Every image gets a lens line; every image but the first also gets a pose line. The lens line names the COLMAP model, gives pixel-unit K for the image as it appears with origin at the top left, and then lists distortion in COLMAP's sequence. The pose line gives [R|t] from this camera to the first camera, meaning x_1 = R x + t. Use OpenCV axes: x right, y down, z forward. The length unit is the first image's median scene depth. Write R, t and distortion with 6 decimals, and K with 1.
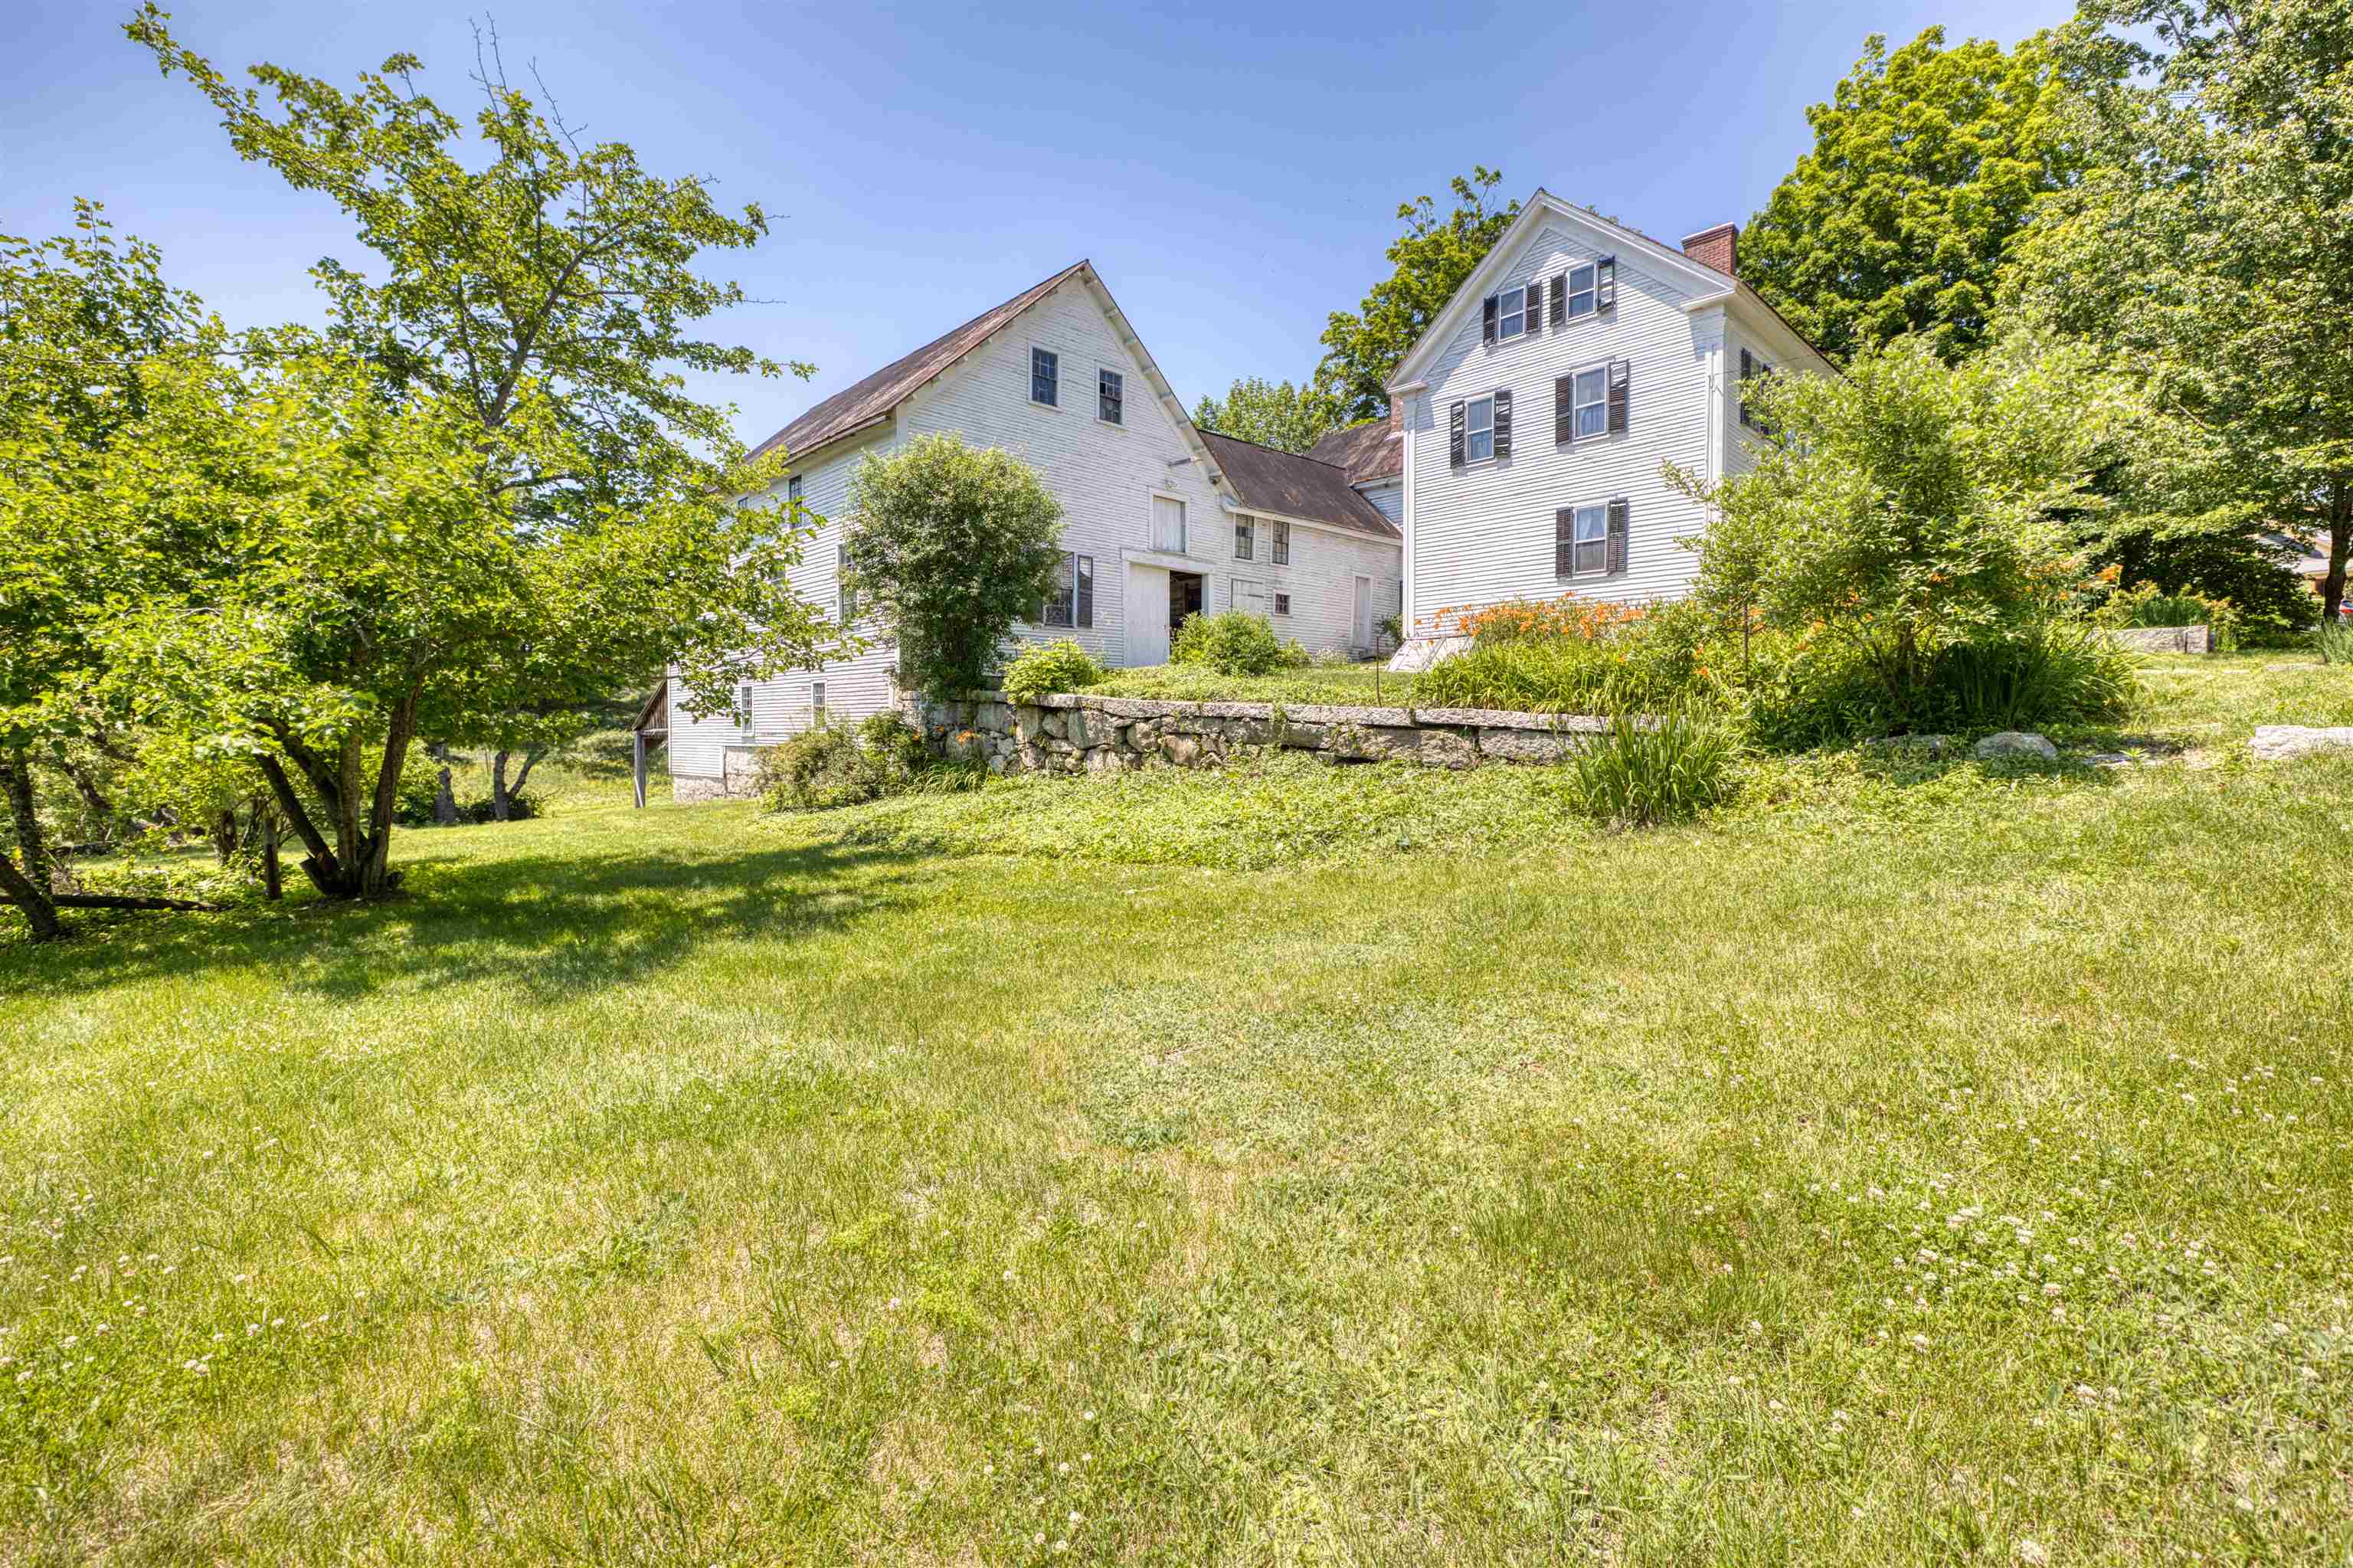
lens RADIAL K [[1026.9, 0, 1179.9], [0, 1026.9, 787.5], [0, 0, 1]] dist [-0.004646, -0.000263]
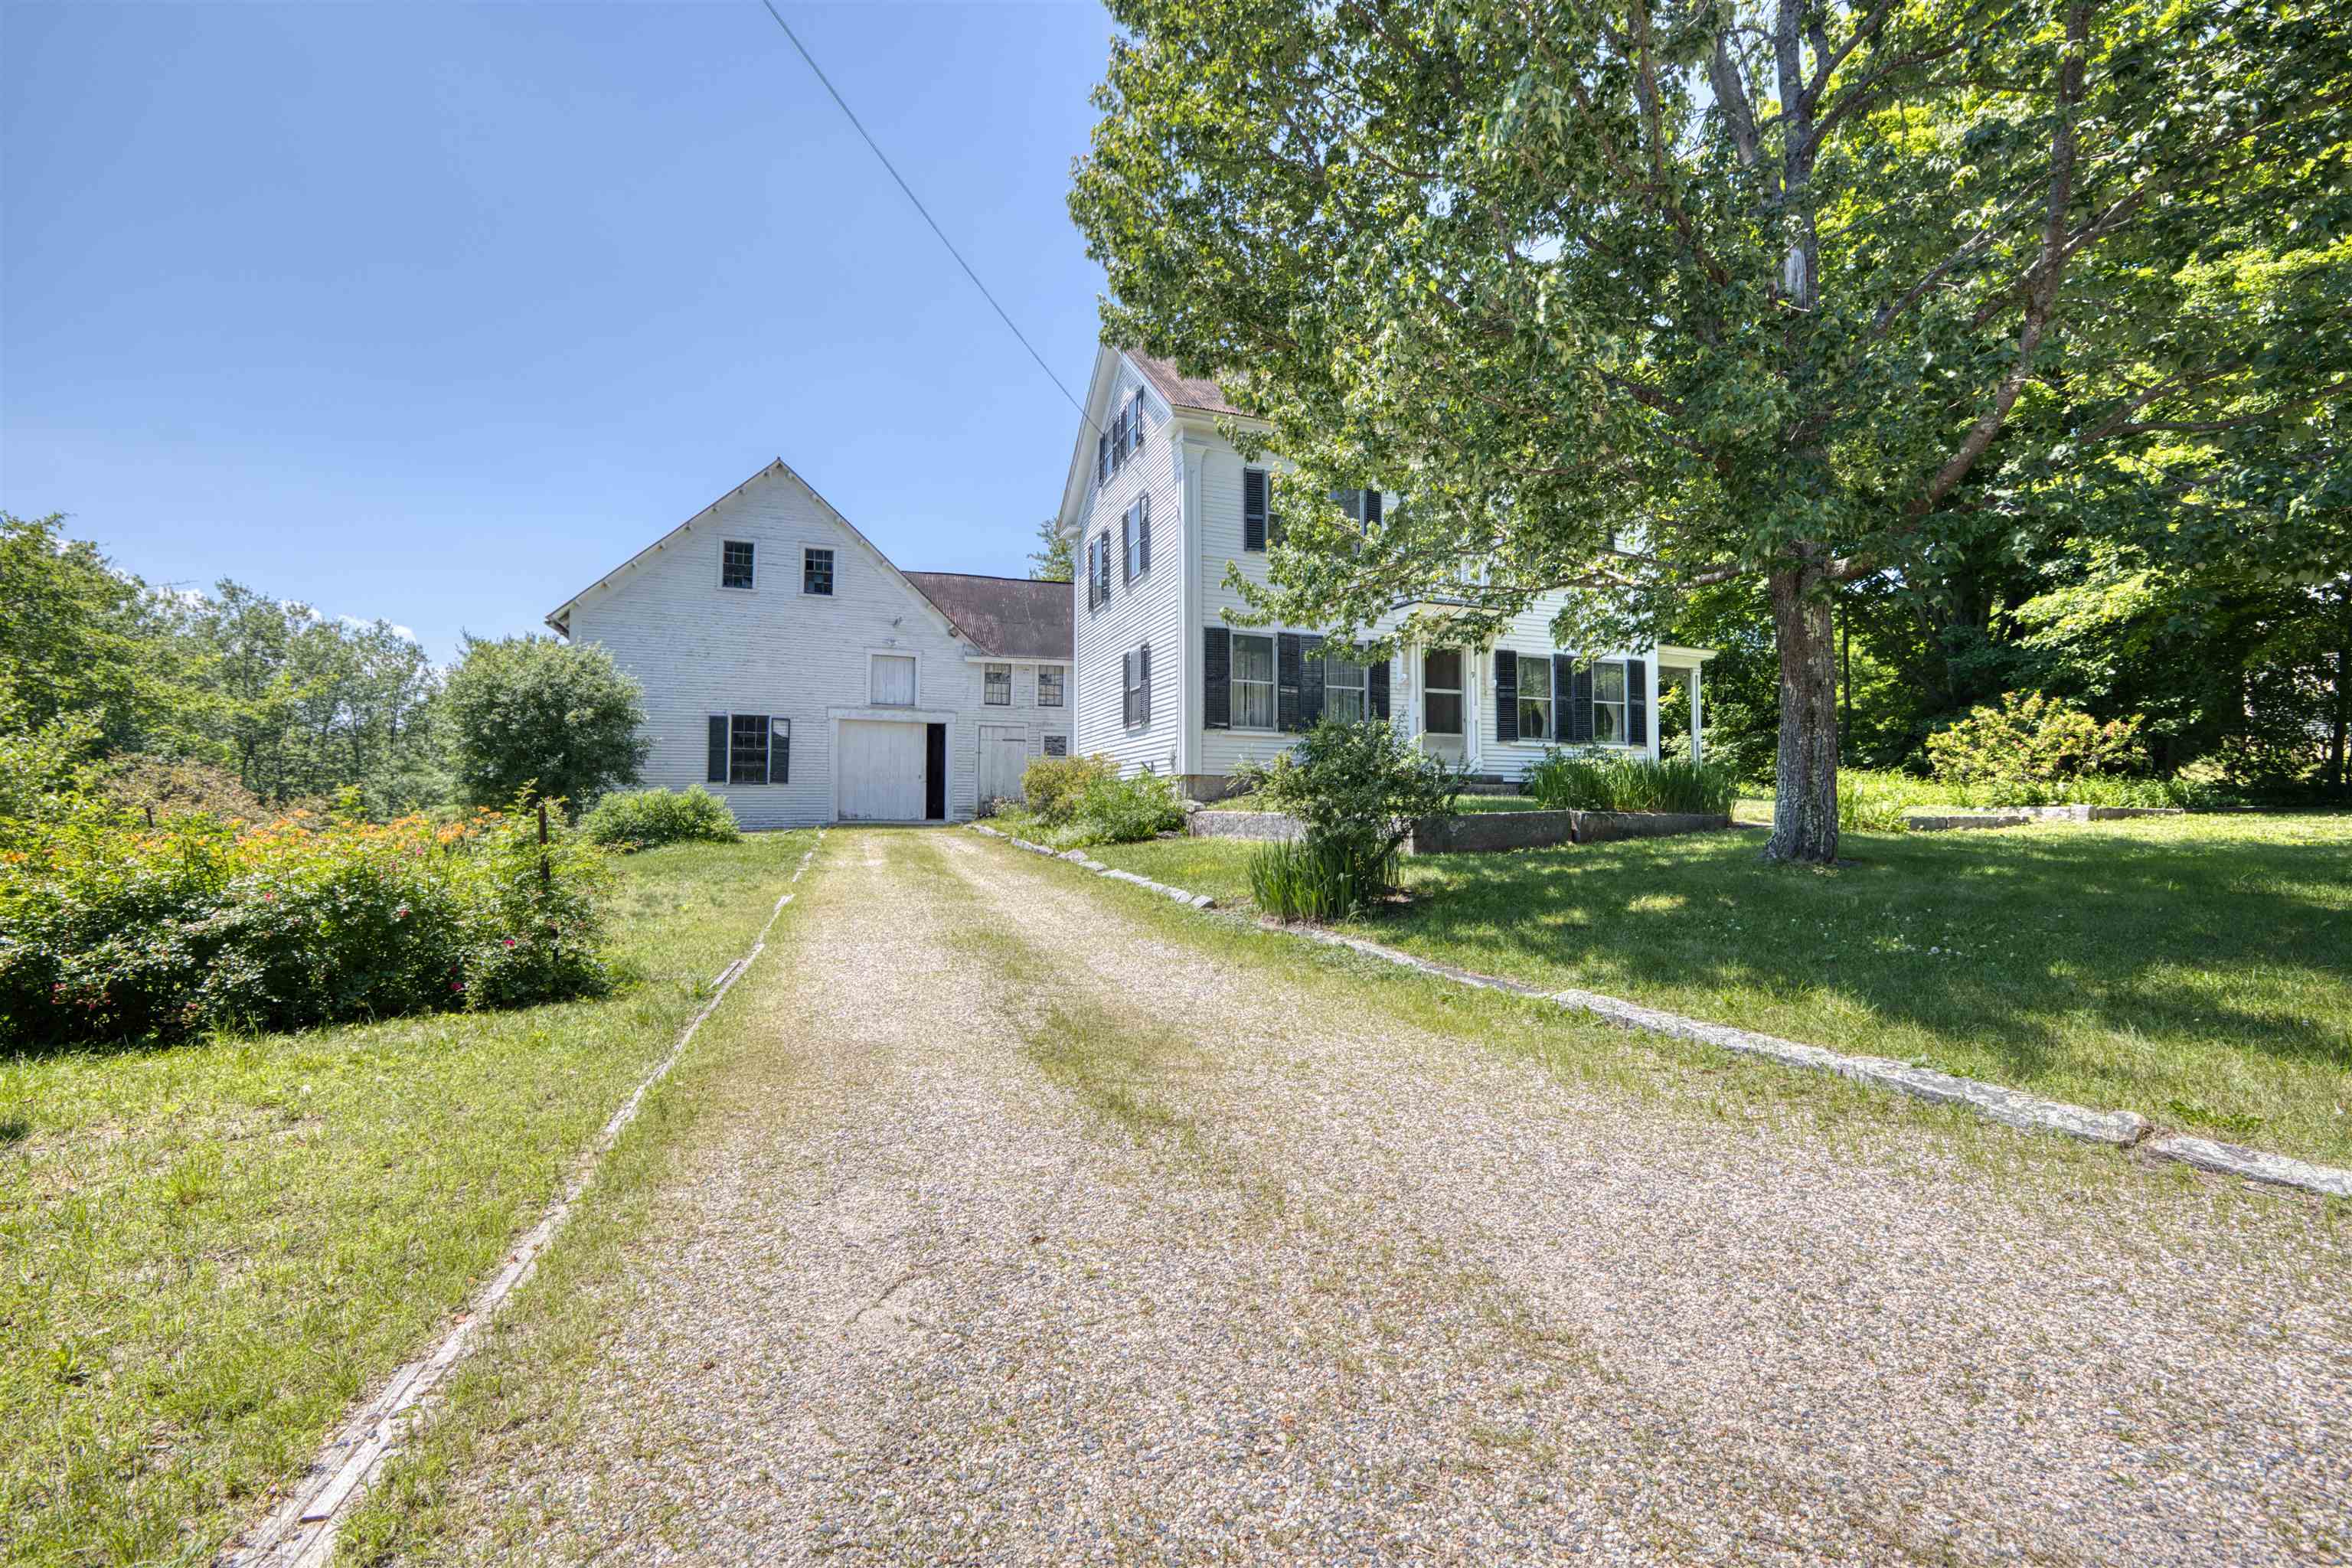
lens RADIAL K [[1026.4, 0, 1177.6], [0, 1026.4, 798.7], [0, 0, 1]] dist [-0.004646, -0.000263]
pose [[0.916692, -0.007278, -0.399527, 0.907137], [-0.023030, 0.997210, -0.071007, -0.090394], [0.398929, 0.074293, 0.913967, 0.219059]]
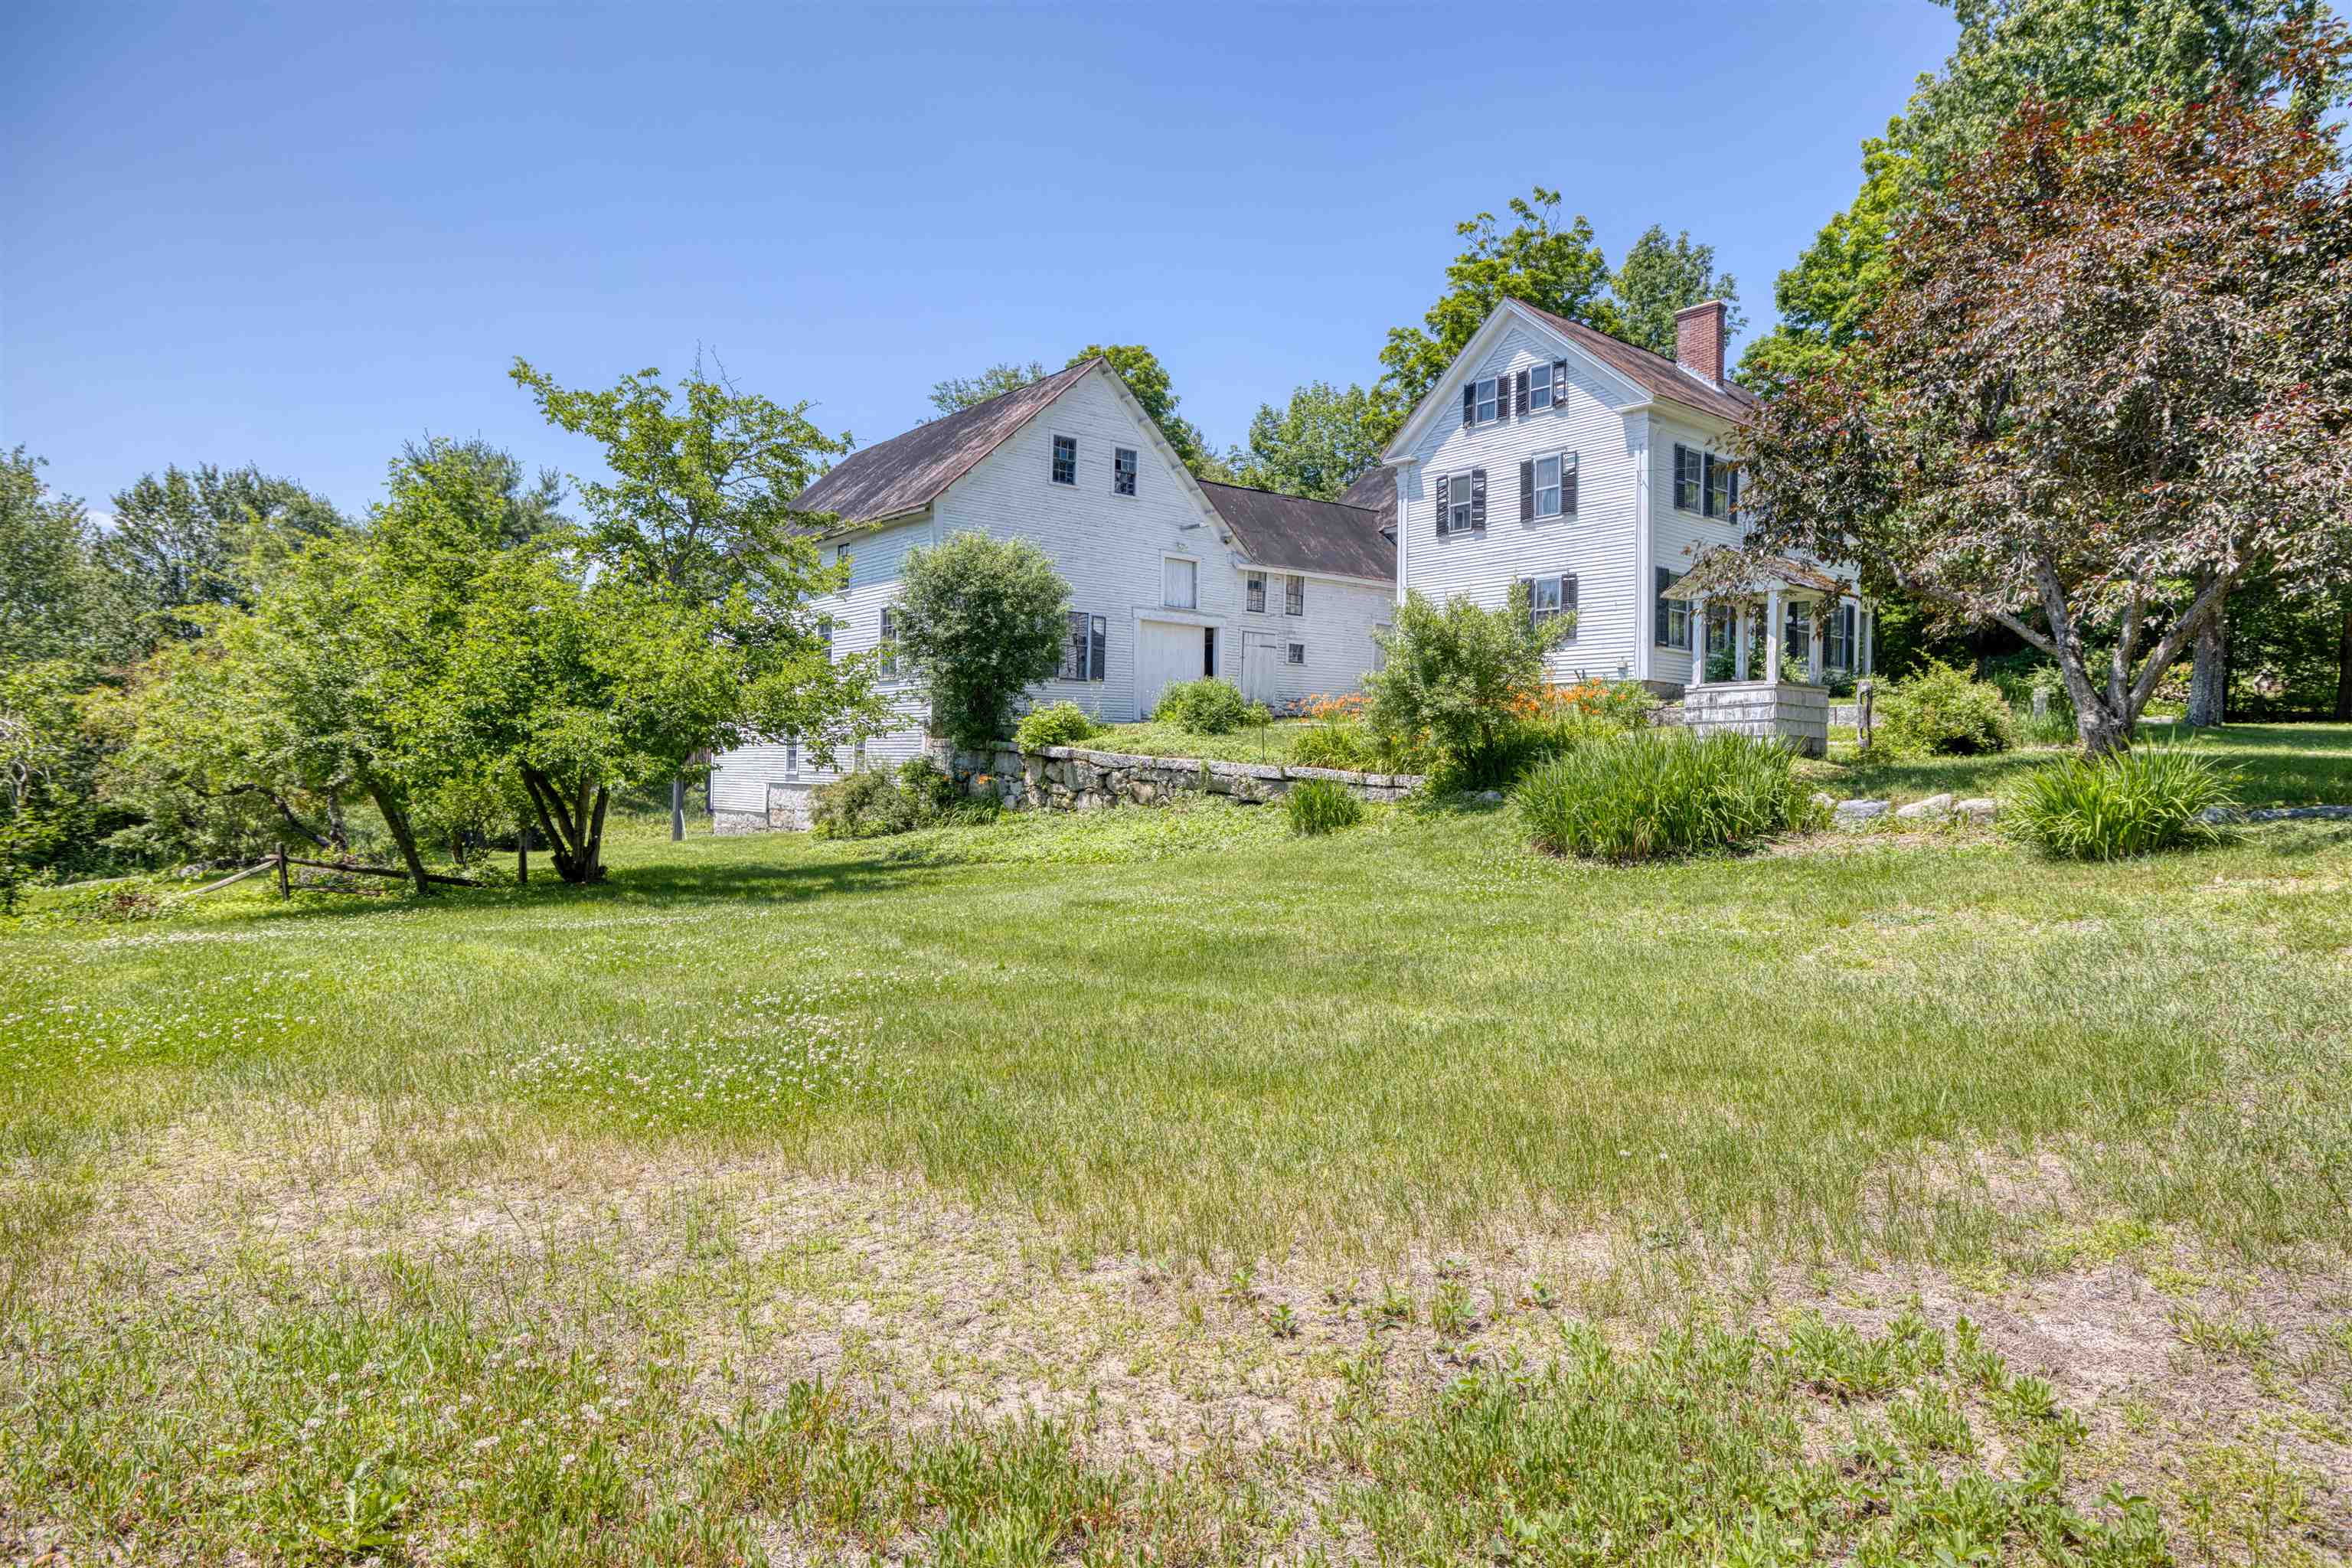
lens RADIAL K [[1373.6, 0, 1179.0], [0, 1373.6, 775.6], [0, 0, 1]] dist [0.009904, -0.000626]
pose [[0.996537, 0.013879, -0.081986, 0.145837], [-0.017848, 0.998694, -0.047871, 0.018590], [0.081215, 0.049168, 0.995483, -0.568664]]
